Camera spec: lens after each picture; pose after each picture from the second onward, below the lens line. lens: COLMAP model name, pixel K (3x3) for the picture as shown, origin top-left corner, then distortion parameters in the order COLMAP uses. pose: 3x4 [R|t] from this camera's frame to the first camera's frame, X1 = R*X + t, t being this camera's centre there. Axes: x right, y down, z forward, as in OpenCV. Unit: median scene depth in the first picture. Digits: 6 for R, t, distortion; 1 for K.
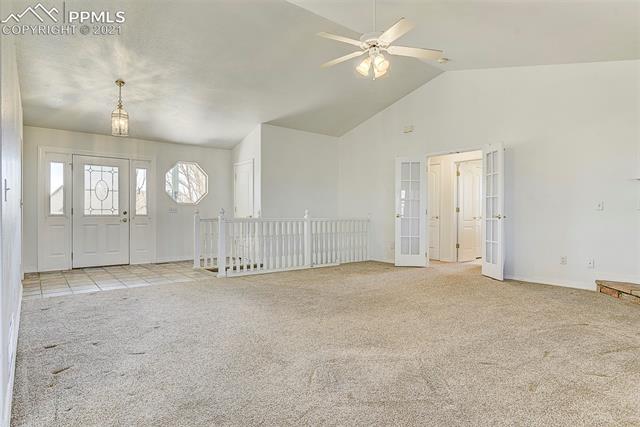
lens RADIAL K [[371.5, 0, 320.0], [0, 371.5, 213.5], [0, 0, 1]] dist [0.000244, -0.000035]
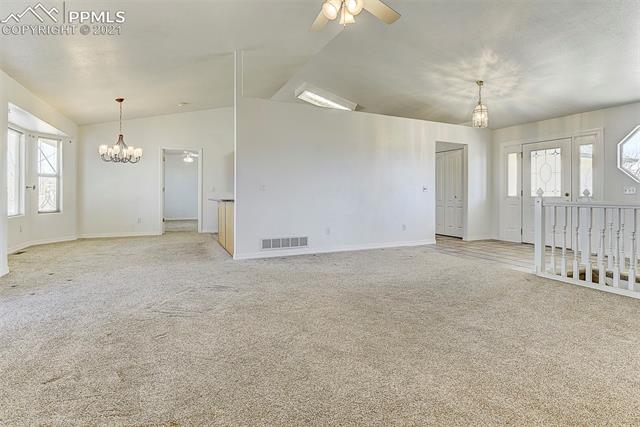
lens RADIAL K [[329.6, 0, 320.6], [0, 329.6, 193.7], [0, 0, 1]] dist [0.000128, 0.000037]
pose [[-0.263670, -0.003806, -0.964605, 0.488242], [-0.001597, 0.999993, -0.003510, -0.000199], [0.964612, 0.000615, -0.263674, 0.656660]]
